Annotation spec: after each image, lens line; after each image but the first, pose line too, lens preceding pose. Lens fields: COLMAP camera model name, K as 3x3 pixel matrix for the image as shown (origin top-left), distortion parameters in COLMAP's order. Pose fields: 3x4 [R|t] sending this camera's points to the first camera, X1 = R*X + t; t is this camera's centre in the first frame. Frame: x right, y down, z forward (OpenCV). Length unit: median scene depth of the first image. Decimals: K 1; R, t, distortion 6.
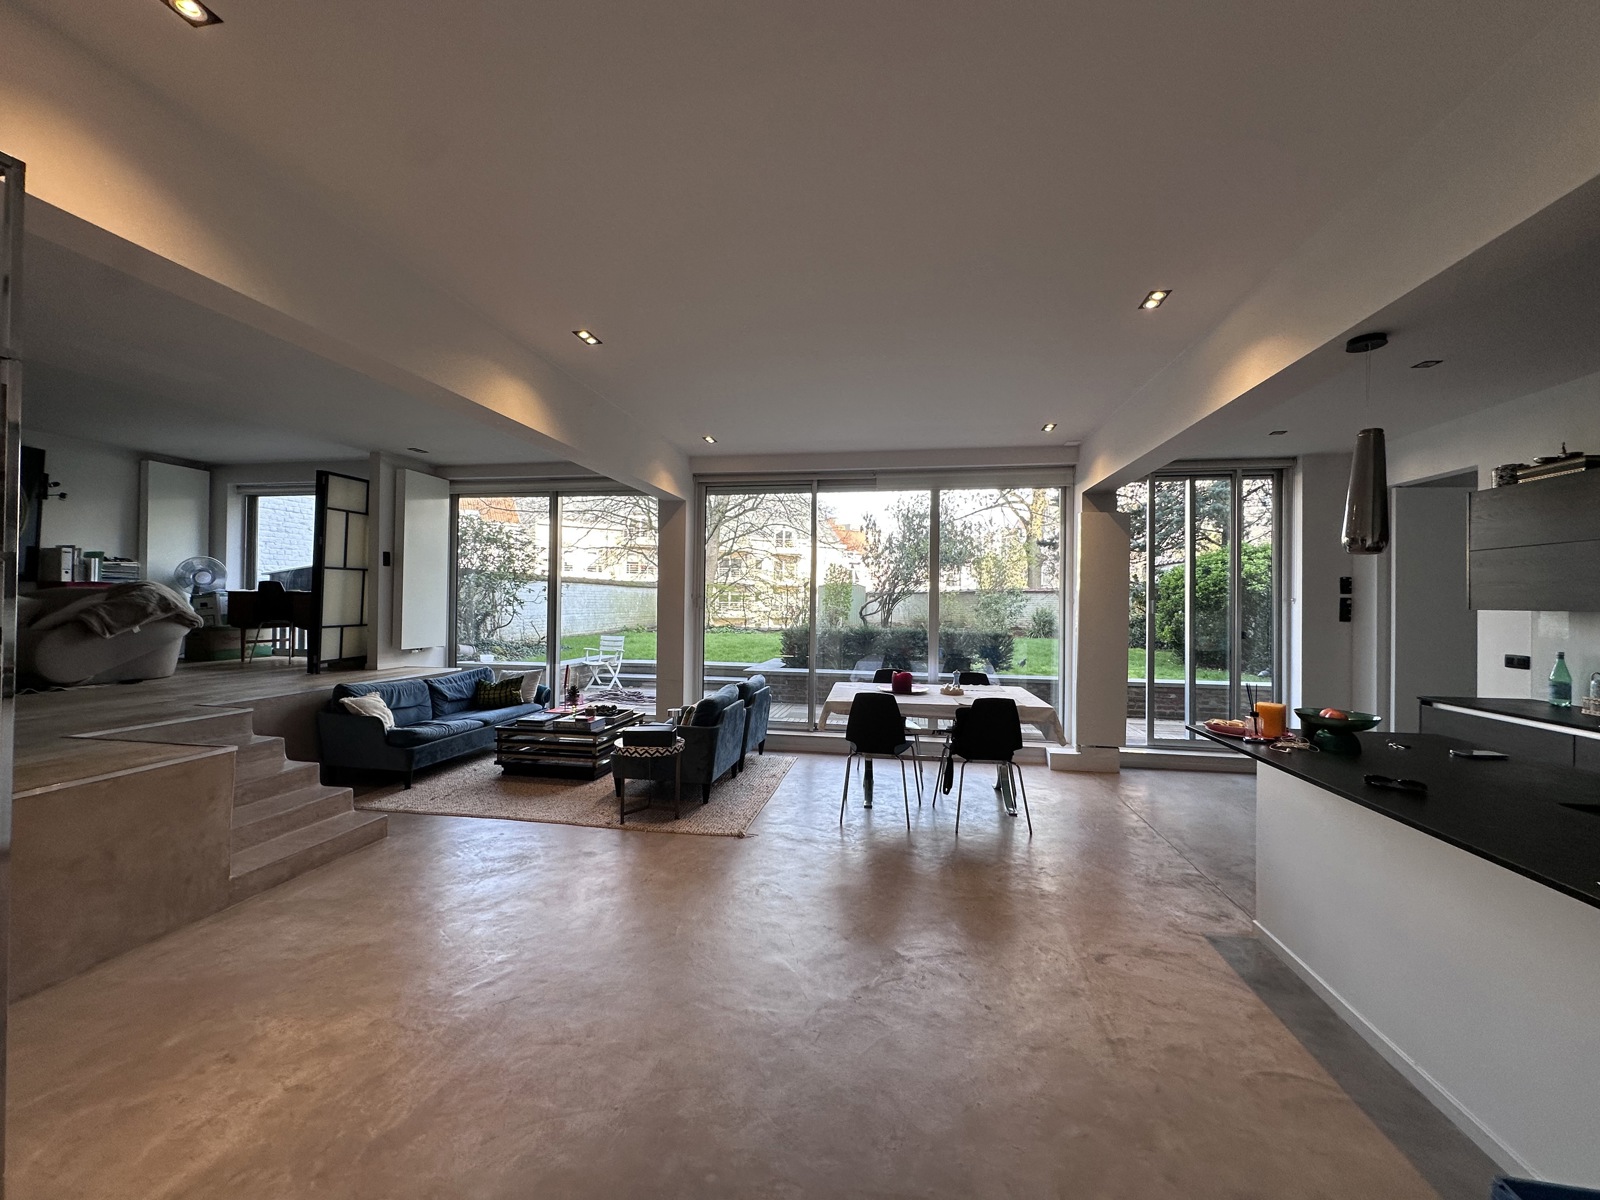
lens RADIAL K [[635.8, 0, 797.7], [0, 635.8, 599.6], [0, 0, 1]] dist [-0.001251, 0.000389]
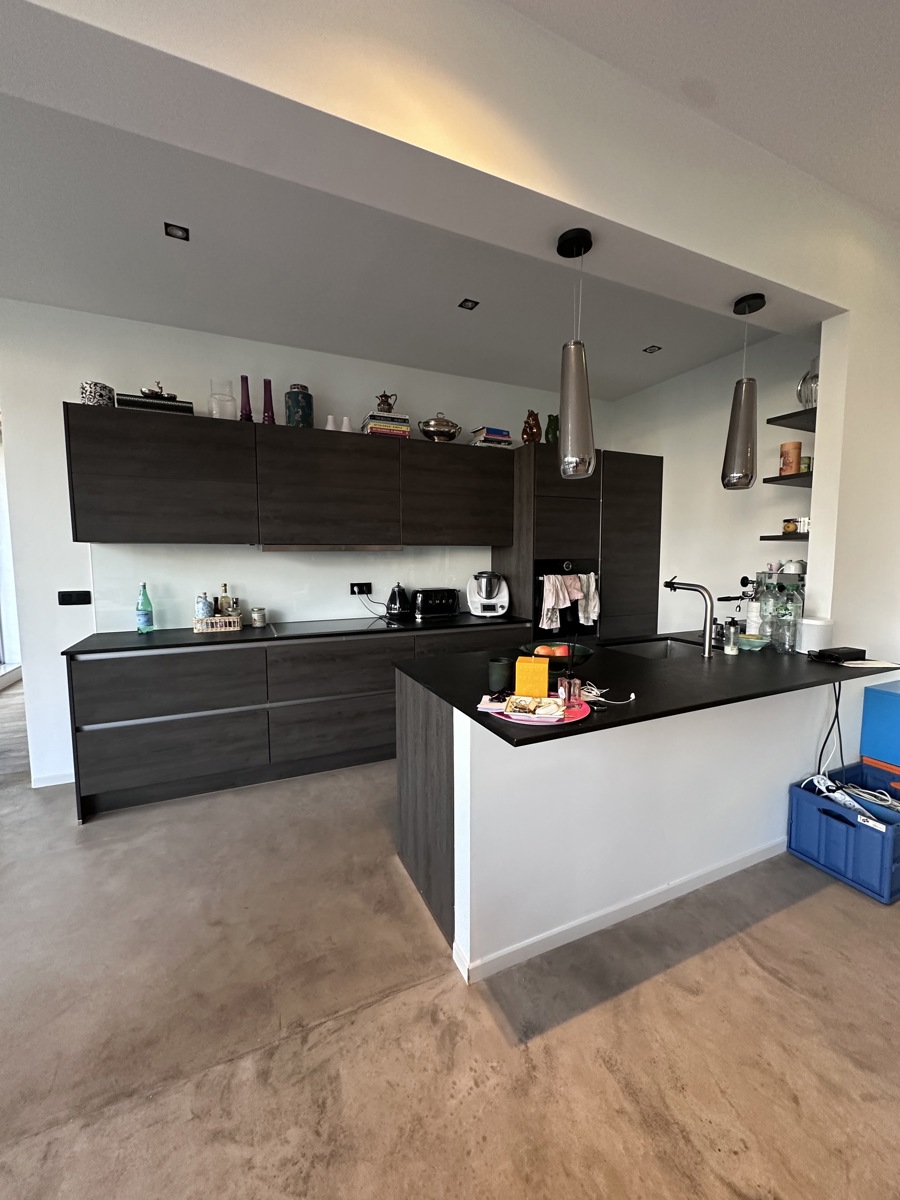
lens RADIAL K [[476.9, 0, 450.0], [0, 476.9, 600.0], [0, 0, 1]] dist [-0.001251, 0.000389]
pose [[-0.560712, -0.087813, 0.823341, 0.246337], [-0.008790, 0.994936, 0.100128, 0.026717], [-0.827964, 0.048906, -0.558644, 1.004611]]
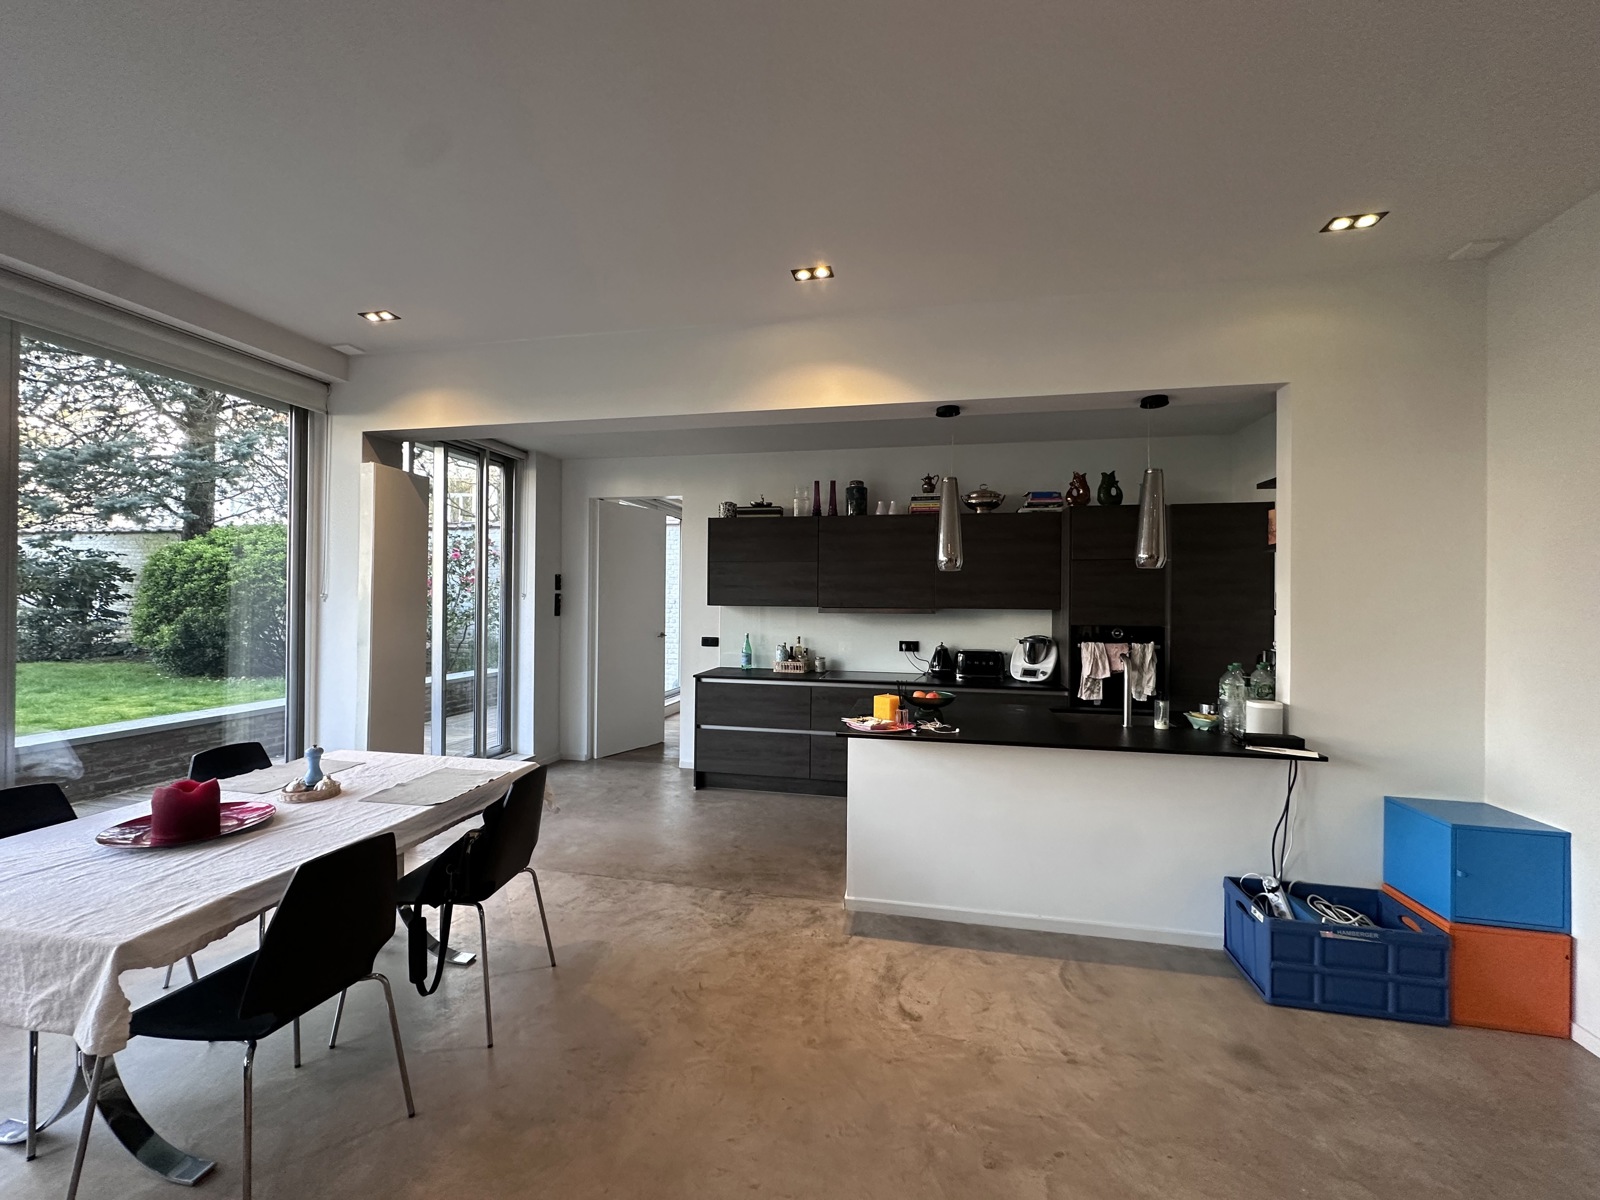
lens RADIAL K [[635.8, 0, 797.7], [0, 635.8, 599.6], [0, 0, 1]] dist [-0.001251, 0.000389]
pose [[0.040220, -0.010381, 0.999137, -0.289581], [-0.013980, 0.999842, 0.010951, -0.014611], [-0.999093, -0.014408, 0.040069, 0.807741]]
